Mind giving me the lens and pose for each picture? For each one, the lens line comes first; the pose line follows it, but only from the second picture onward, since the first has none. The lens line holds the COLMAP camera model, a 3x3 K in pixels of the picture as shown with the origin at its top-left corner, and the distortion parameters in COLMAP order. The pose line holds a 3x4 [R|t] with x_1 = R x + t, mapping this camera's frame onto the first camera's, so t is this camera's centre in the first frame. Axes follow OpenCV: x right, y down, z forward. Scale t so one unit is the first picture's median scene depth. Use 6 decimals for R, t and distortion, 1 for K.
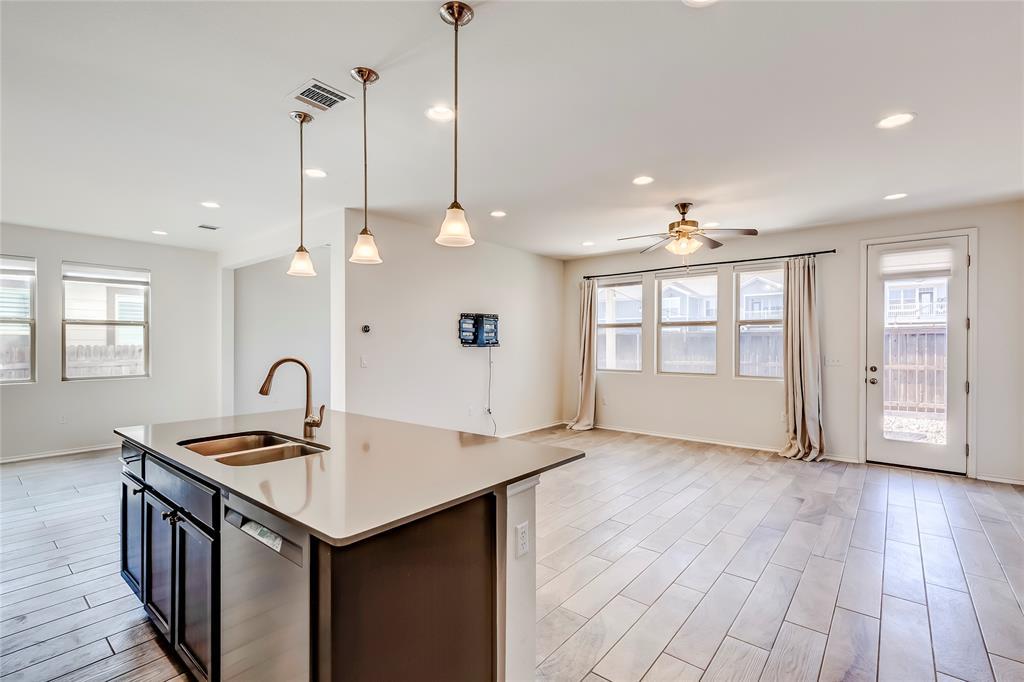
lens RADIAL K [[466.4, 0, 509.5], [0, 466.4, 343.9], [0, 0, 1]] dist [-0.002439, 0.000042]
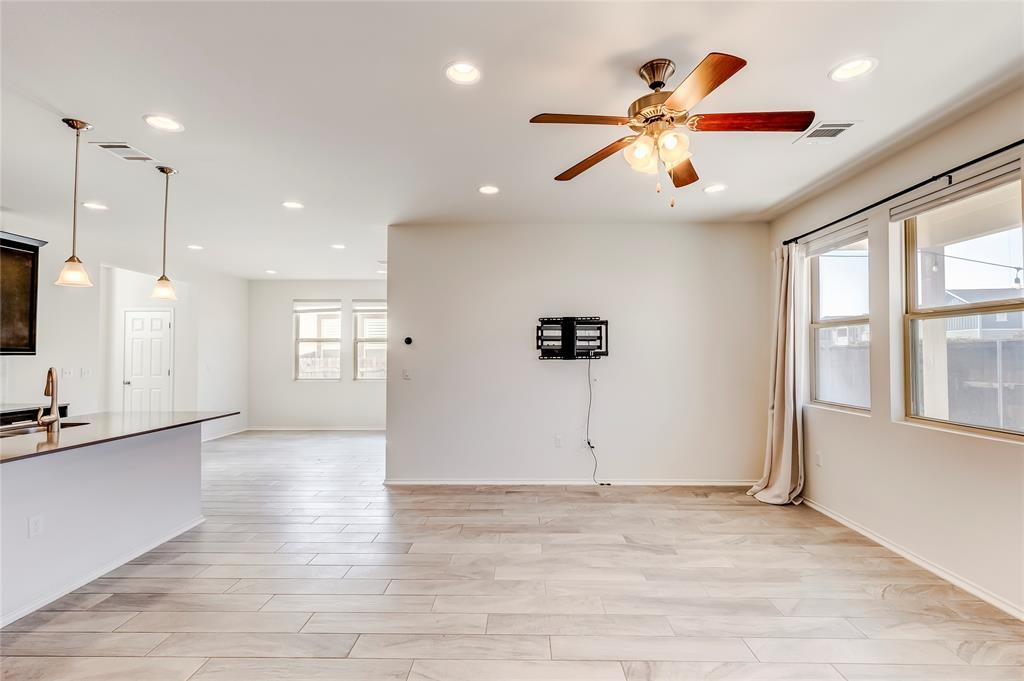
lens RADIAL K [[466.4, 0, 523.5], [0, 466.4, 338.5], [0, 0, 1]] dist [-0.002439, 0.000042]
pose [[0.630998, -0.028412, -0.775264, 0.496791], [-0.004604, 0.999174, -0.040365, 0.003483], [0.775771, 0.029039, 0.630346, 0.450386]]
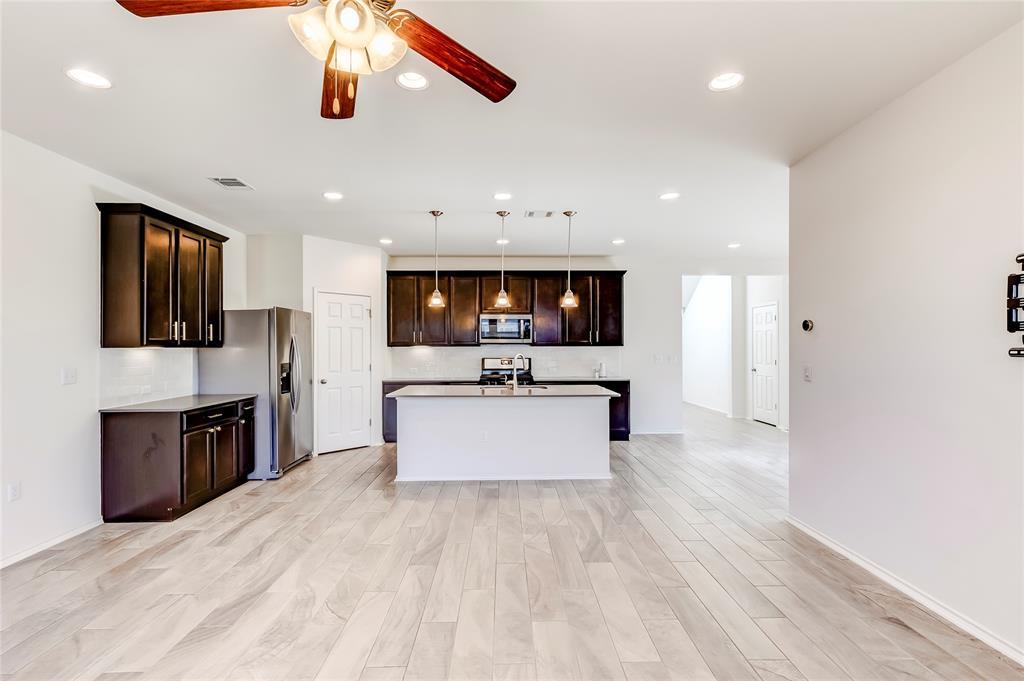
lens RADIAL K [[466.4, 0, 510.0], [0, 466.4, 343.1], [0, 0, 1]] dist [-0.002439, 0.000042]
pose [[-0.764715, -0.003971, -0.644356, 0.372171], [-0.003709, 0.999992, -0.001760, -0.000448], [0.644358, 0.001044, -0.764724, 0.993013]]
